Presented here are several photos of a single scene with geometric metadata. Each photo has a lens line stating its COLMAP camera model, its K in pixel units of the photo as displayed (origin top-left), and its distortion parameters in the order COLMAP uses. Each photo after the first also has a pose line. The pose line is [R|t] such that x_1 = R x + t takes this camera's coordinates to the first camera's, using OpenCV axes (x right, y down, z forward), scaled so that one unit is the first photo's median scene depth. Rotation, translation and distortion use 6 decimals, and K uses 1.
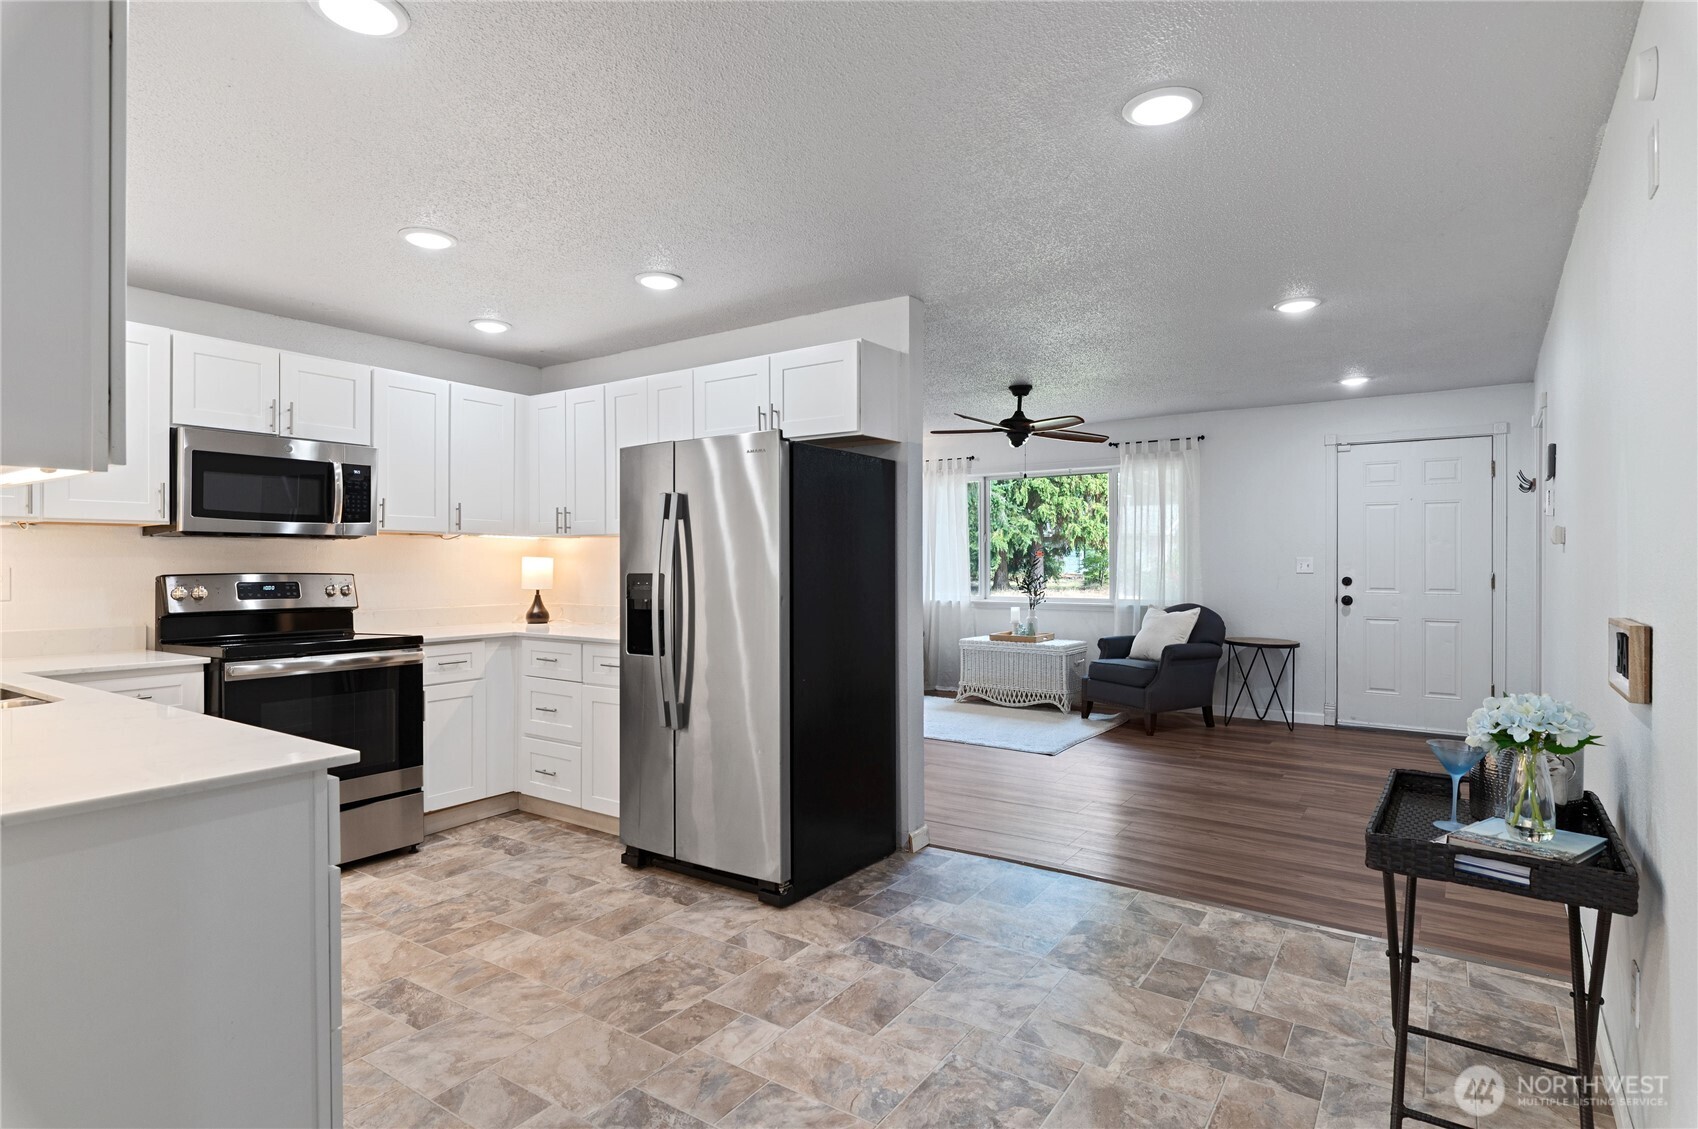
lens RADIAL K [[904.7, 0, 848.9], [0, 904.7, 560.7], [0, 0, 1]] dist [0.002702, -0.002190]
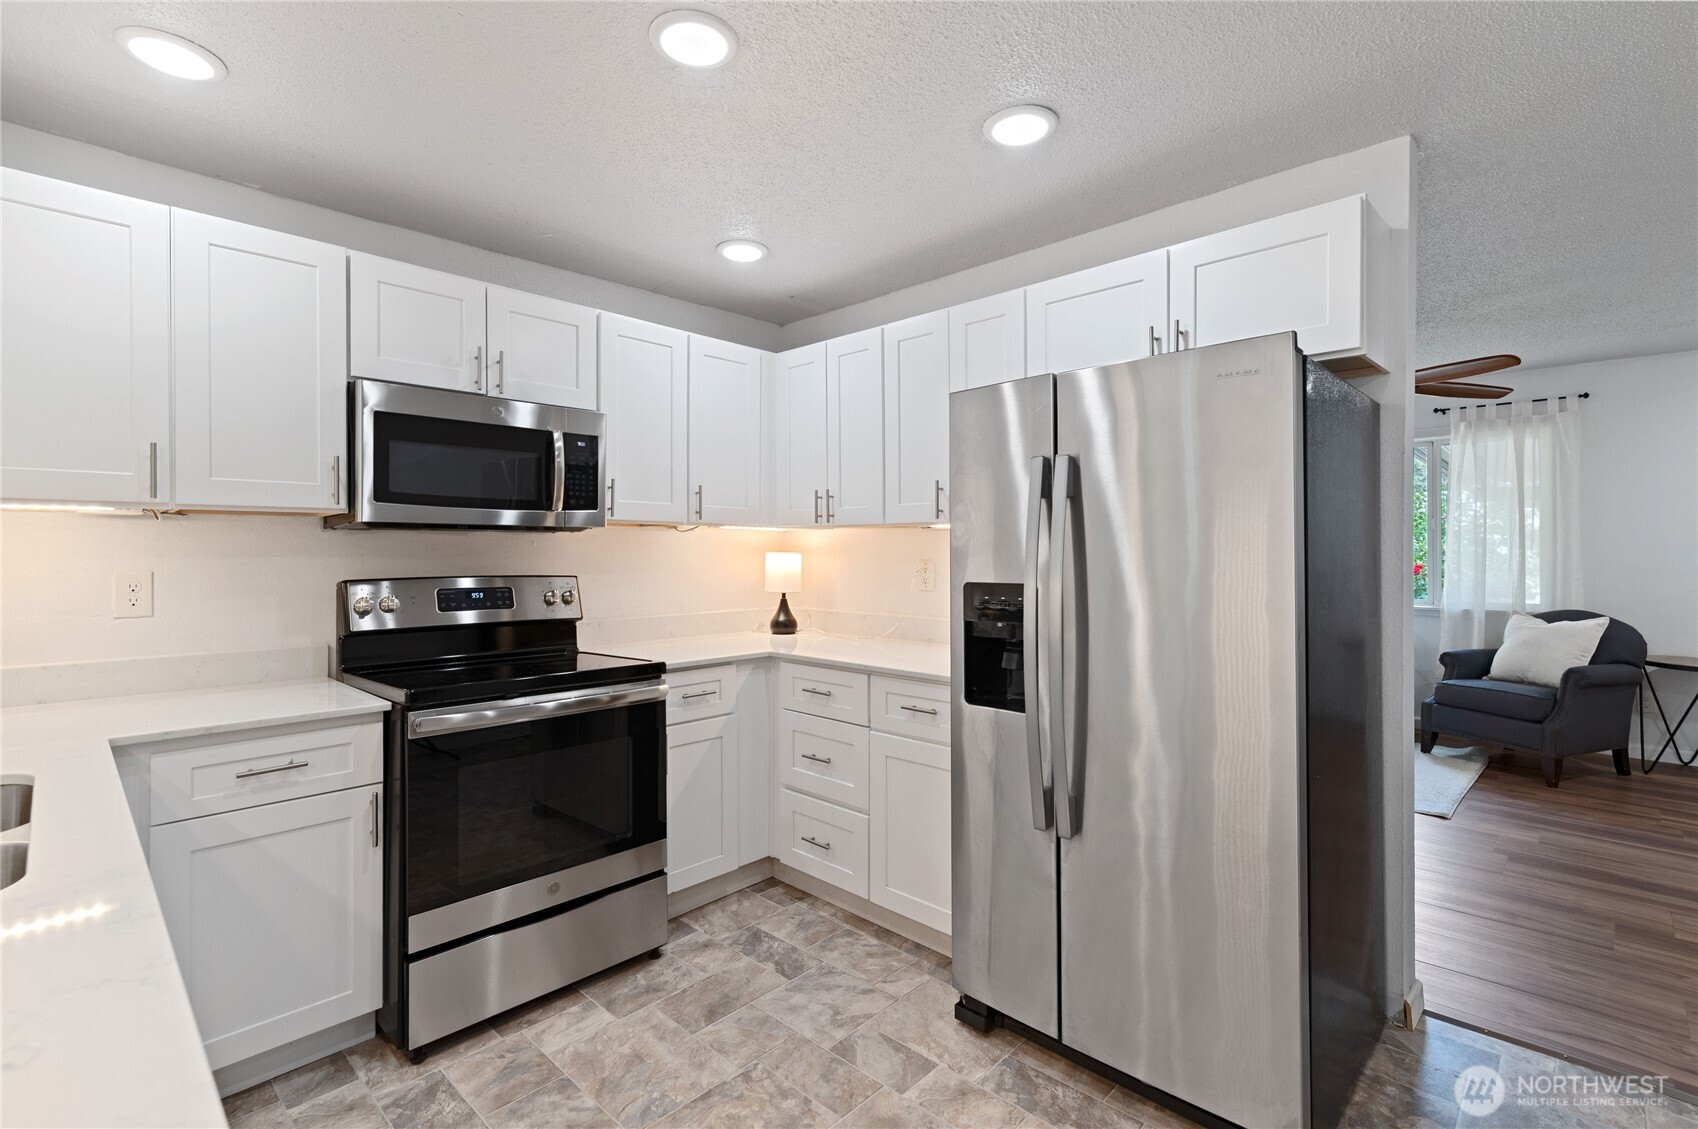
lens RADIAL K [[786.2, 0, 840.9], [0, 786.2, 551.9], [0, 0, 1]] dist [0.009138, 0.000043]
pose [[0.986350, -0.000079, -0.164662, -0.221851], [0.000873, 0.999988, 0.004748, -0.010114], [0.164659, -0.004827, 0.986339, 0.386977]]
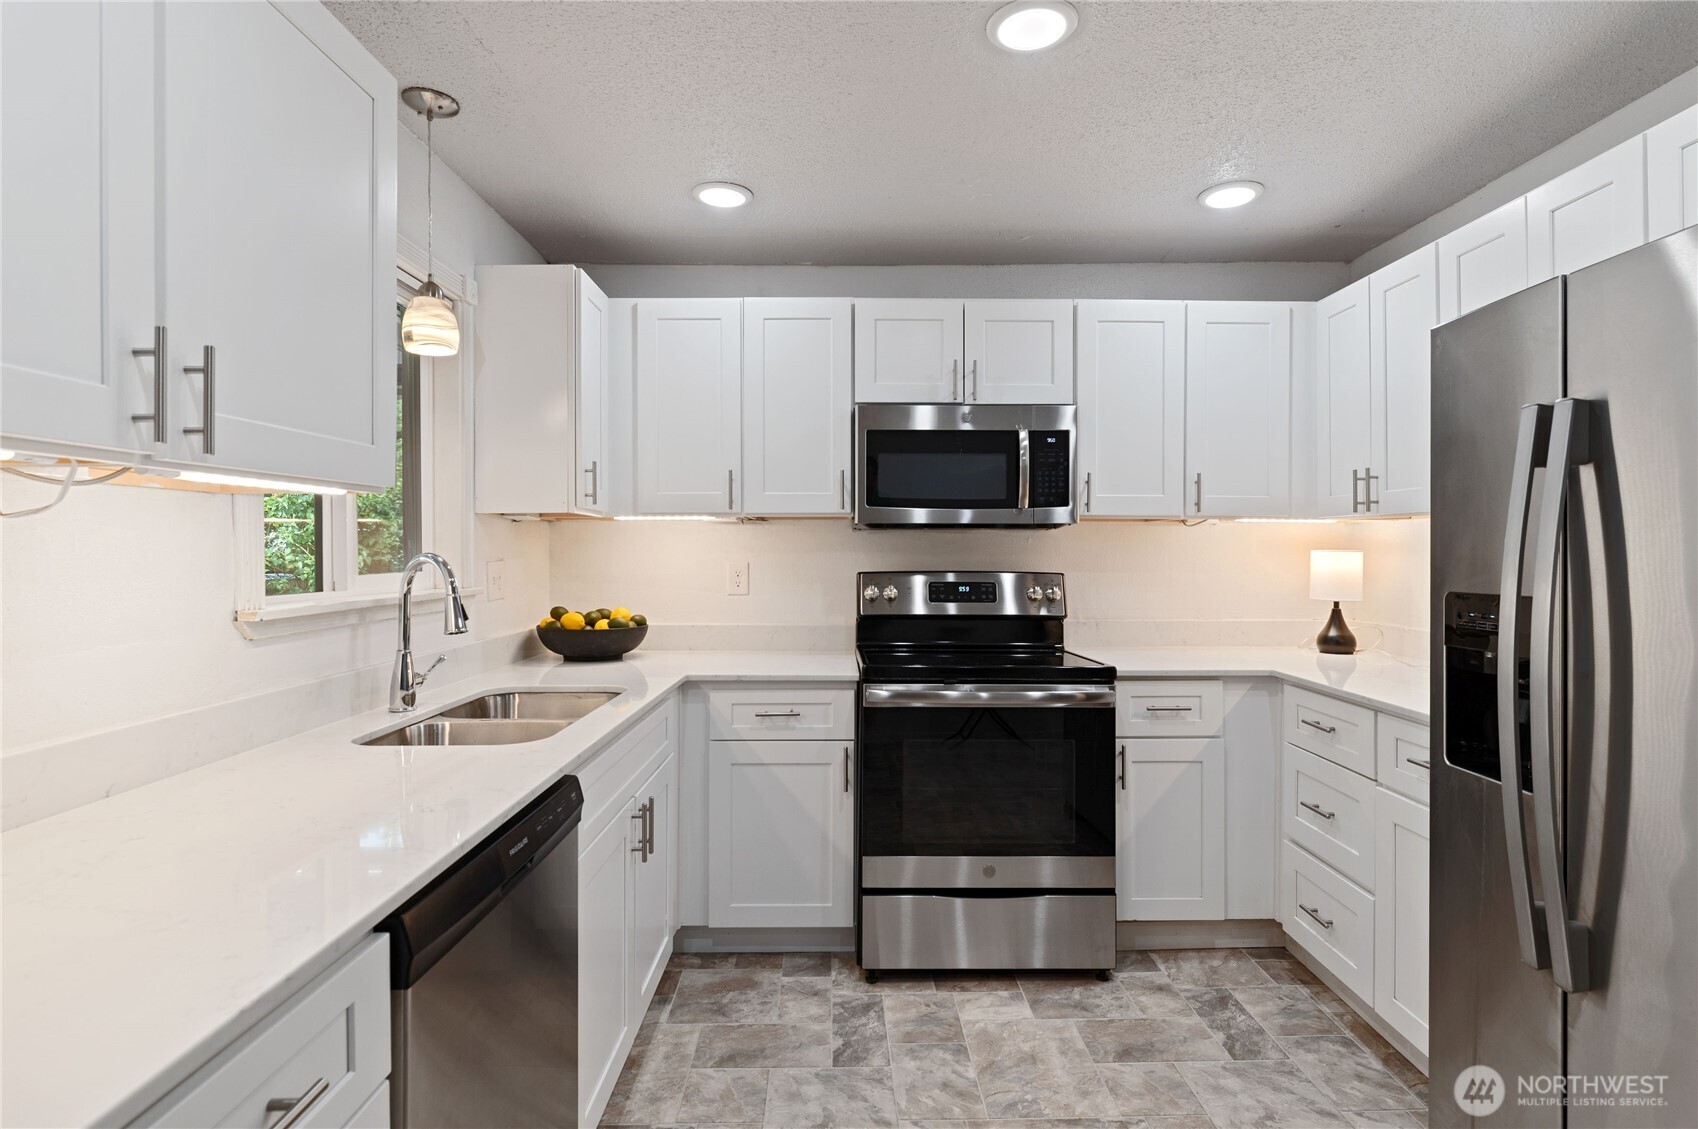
lens RADIAL K [[860.3, 0, 844.1], [0, 860.3, 549.7], [0, 0, 1]] dist [0.003229, 0.000623]
pose [[0.576893, 0.001278, -0.816819, -0.055513], [0.001467, 0.999996, 0.002601, -0.008516], [0.816818, -0.002699, 0.576889, 0.450914]]
